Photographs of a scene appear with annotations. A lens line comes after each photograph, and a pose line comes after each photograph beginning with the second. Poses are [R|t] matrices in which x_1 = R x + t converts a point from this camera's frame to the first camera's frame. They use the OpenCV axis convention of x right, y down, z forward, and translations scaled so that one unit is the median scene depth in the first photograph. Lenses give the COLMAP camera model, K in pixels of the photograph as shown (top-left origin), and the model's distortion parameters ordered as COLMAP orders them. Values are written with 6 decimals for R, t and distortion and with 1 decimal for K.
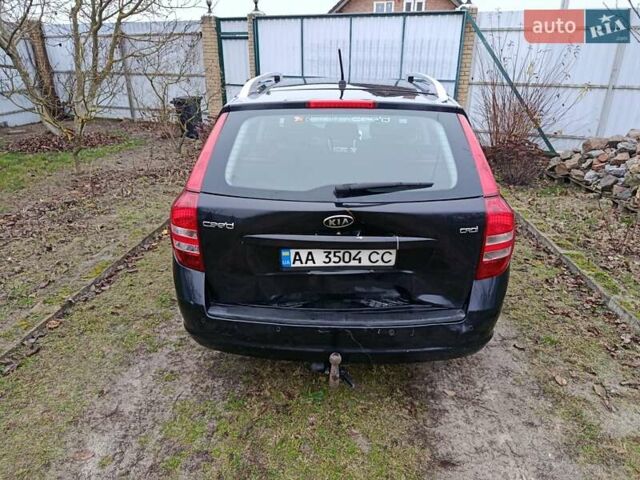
lens RADIAL K [[459.3, 0, 324.0], [0, 459.3, 238.1], [0, 0, 1]] dist [0.045074, -0.053333]
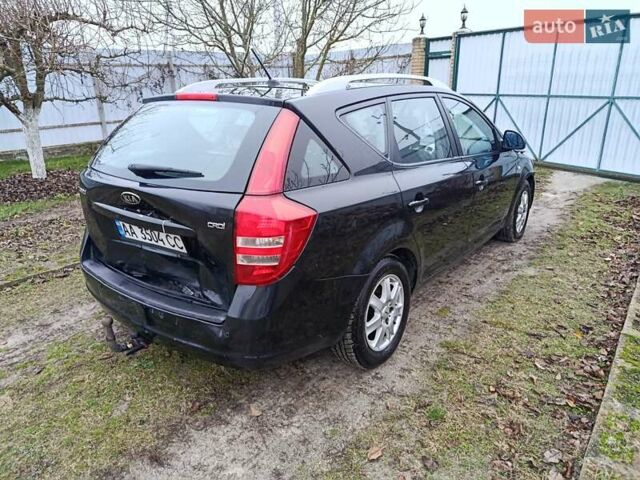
lens RADIAL K [[459.3, 0, 320.8], [0, 459.3, 238.3], [0, 0, 1]] dist [0.045074, -0.053333]
pose [[0.815409, 0.172135, -0.552700, 0.235272], [-0.200443, 0.979660, 0.009391, -0.010099], [0.543075, 0.103127, 0.833327, 0.078460]]
